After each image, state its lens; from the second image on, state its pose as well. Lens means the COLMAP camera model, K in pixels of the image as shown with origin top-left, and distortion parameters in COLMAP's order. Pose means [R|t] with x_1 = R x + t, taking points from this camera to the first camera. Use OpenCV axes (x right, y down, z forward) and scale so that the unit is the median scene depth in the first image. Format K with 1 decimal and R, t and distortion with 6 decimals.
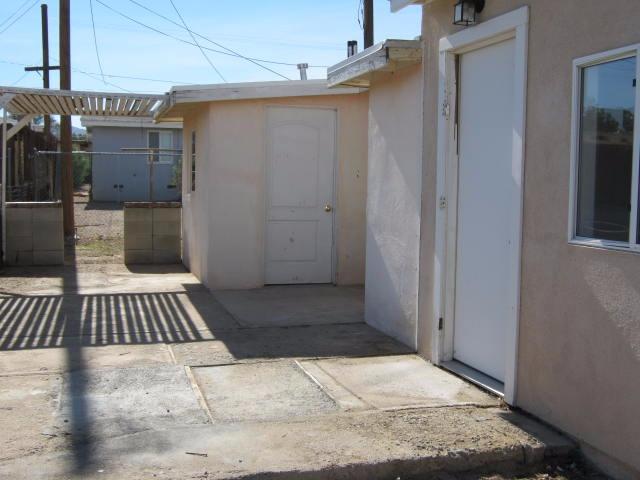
lens RADIAL K [[719.3, 0, 329.1], [0, 719.3, 234.7], [0, 0, 1]] dist [-0.084108, 0.000000]
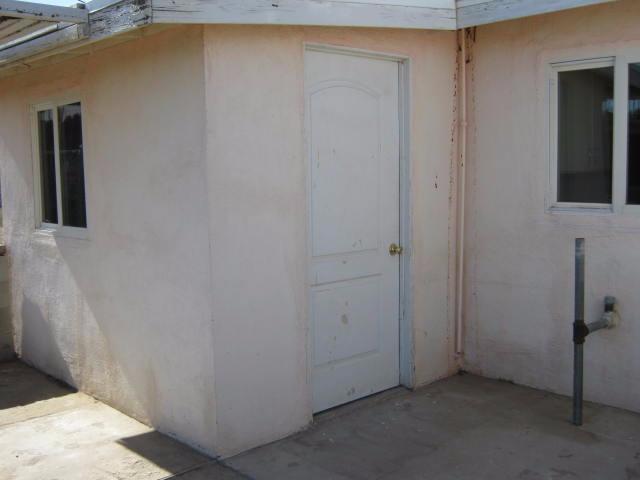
lens RADIAL K [[719.3, 0, 319.1], [0, 719.3, 240.7], [0, 0, 1]] dist [-0.084108, 0.000000]
pose [[0.897140, -0.076070, 0.435147, -0.452671], [0.060831, 0.996951, 0.048868, -0.116455], [-0.437537, -0.017371, 0.899032, 0.894275]]
